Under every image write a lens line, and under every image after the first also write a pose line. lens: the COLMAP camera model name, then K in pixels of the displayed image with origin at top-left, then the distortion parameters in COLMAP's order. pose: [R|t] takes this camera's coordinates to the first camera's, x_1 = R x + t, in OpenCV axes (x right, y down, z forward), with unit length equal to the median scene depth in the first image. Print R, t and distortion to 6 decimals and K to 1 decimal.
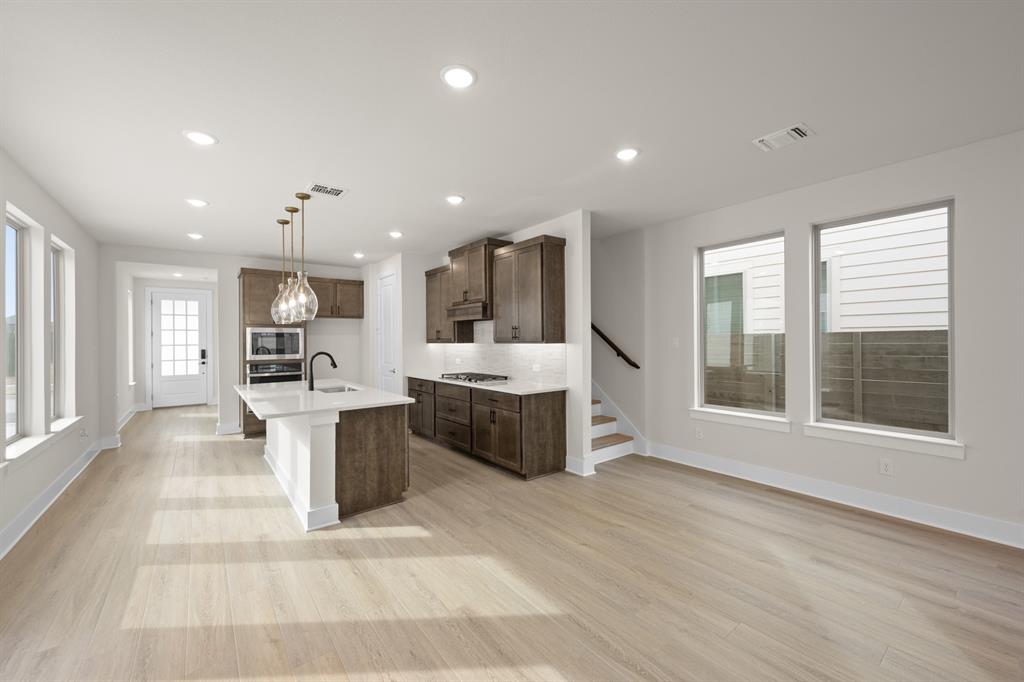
lens RADIAL K [[400.5, 0, 513.2], [0, 400.5, 339.5], [0, 0, 1]] dist [-0.000301, 0.000582]
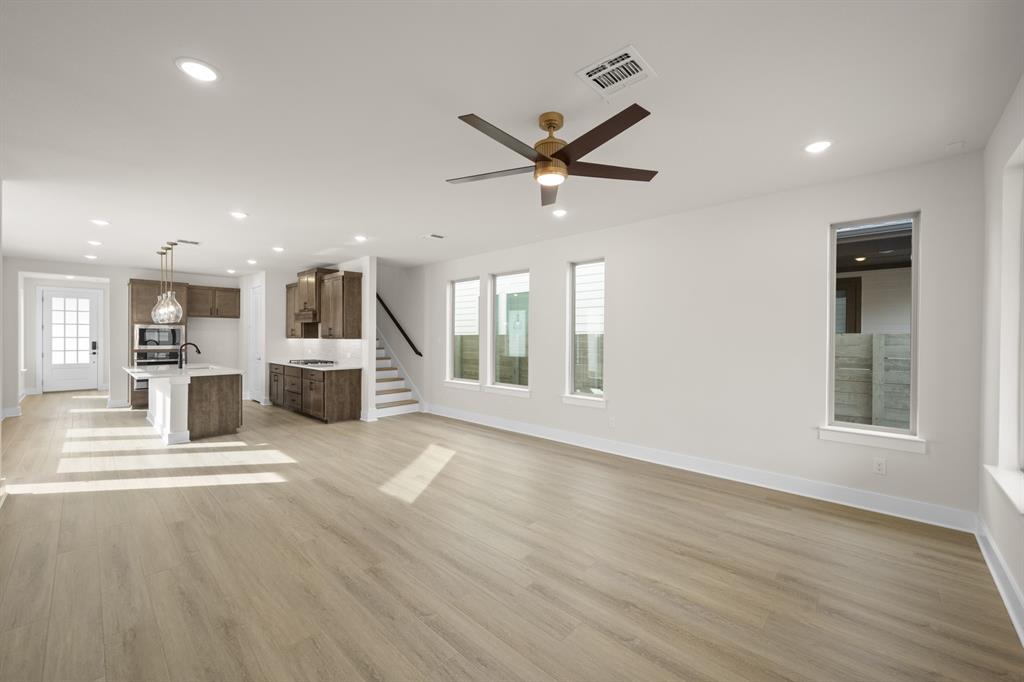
lens RADIAL K [[400.5, 0, 511.9], [0, 400.5, 339.6], [0, 0, 1]] dist [-0.000301, 0.000582]
pose [[0.988025, 0.012434, 0.153791, 0.430018], [-0.013358, 0.999898, 0.004974, -0.003924], [-0.153714, -0.006969, 0.988091, -0.589515]]
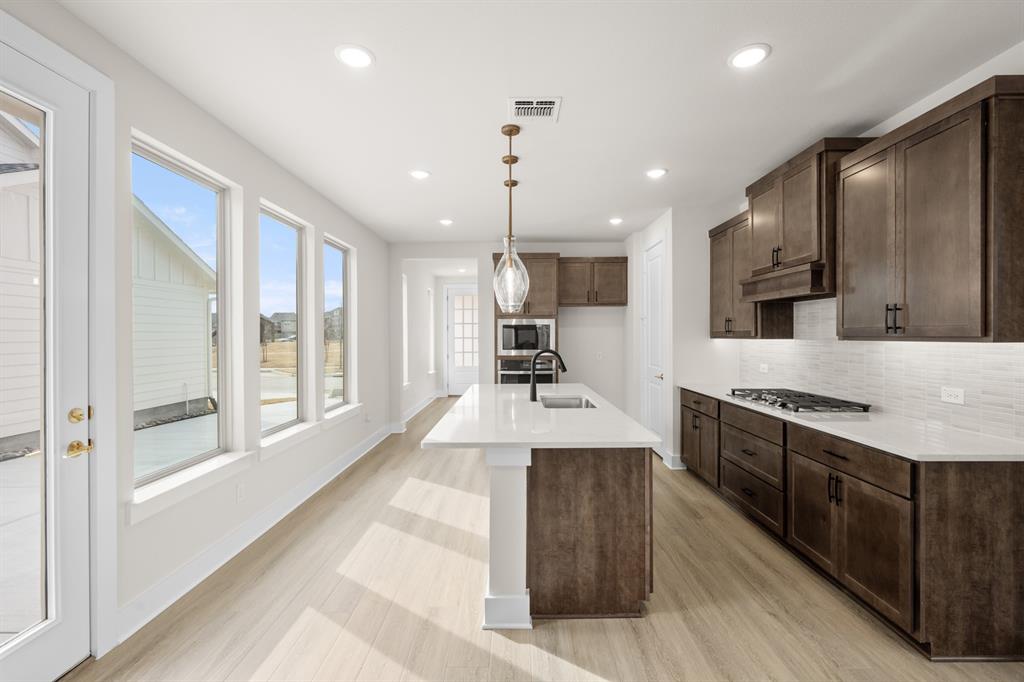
lens RADIAL K [[443.1, 0, 515.9], [0, 443.1, 338.3], [0, 0, 1]] dist [-0.002630, 0.001661]
pose [[0.787222, 0.009616, -0.616595, -0.022919], [-0.002978, 0.999926, 0.011792, 0.001950], [0.616663, -0.007447, 0.787192, 0.294301]]
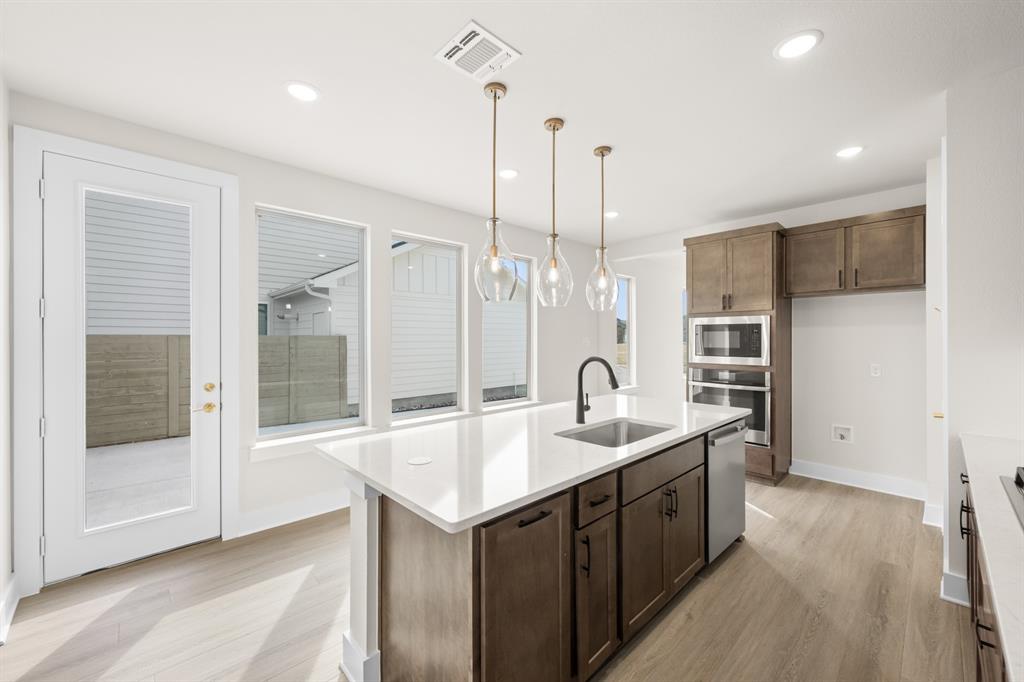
lens RADIAL K [[400.5, 0, 514.0], [0, 400.5, 336.0], [0, 0, 1]] dist [-0.000301, 0.000582]
pose [[0.095124, 0.001681, -0.995464, 0.051617], [0.002217, 0.999996, 0.001901, 0.001538], [0.995463, -0.002388, 0.095120, 0.743673]]
